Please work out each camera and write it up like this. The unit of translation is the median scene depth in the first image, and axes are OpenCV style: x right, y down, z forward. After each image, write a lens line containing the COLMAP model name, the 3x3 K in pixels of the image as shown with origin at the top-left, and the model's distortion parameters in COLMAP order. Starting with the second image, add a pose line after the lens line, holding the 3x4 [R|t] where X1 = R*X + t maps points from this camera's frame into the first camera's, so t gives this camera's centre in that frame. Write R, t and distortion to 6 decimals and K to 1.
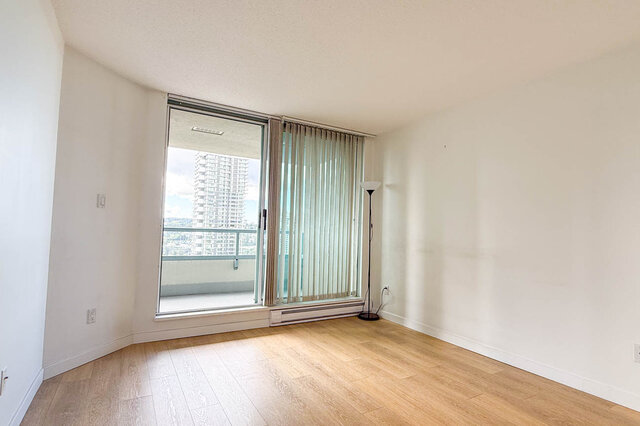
lens RADIAL K [[336.0, 0, 317.9], [0, 336.0, 213.3], [0, 0, 1]] dist [-0.001542, 0.000497]
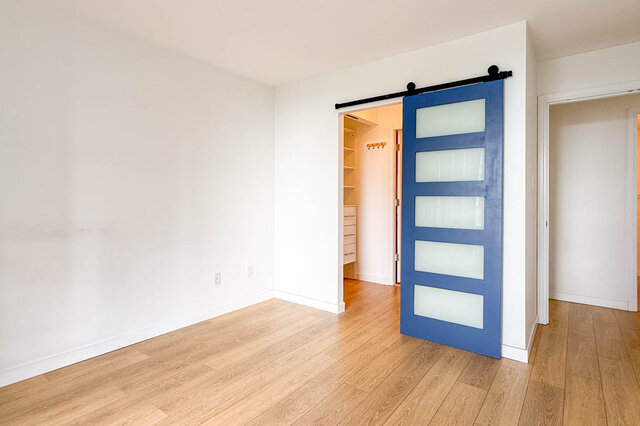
lens RADIAL K [[336.0, 0, 317.8], [0, 336.0, 209.7], [0, 0, 1]] dist [-0.001542, 0.000497]
pose [[-0.379201, -0.062276, 0.923216, -0.342358], [-0.054661, 0.997498, 0.044835, 0.013409], [-0.923698, -0.033463, -0.381656, 0.699635]]
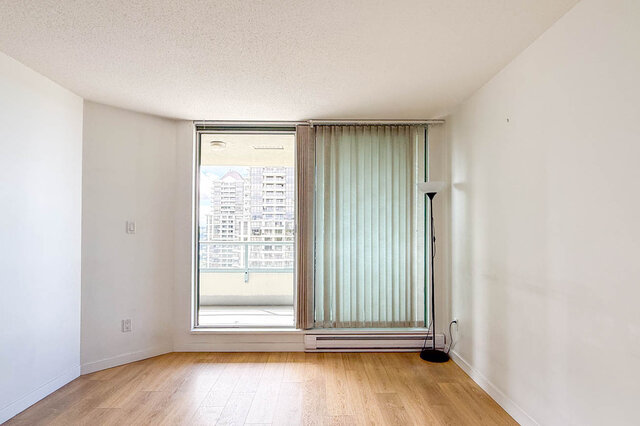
lens RADIAL K [[336.0, 0, 321.1], [0, 336.0, 227.1], [0, 0, 1]] dist [-0.001542, 0.000497]
pose [[0.866989, -0.032193, -0.497286, 0.374114], [0.047664, 0.998693, 0.018446, -0.020071], [0.496043, -0.039695, 0.867390, 0.239822]]
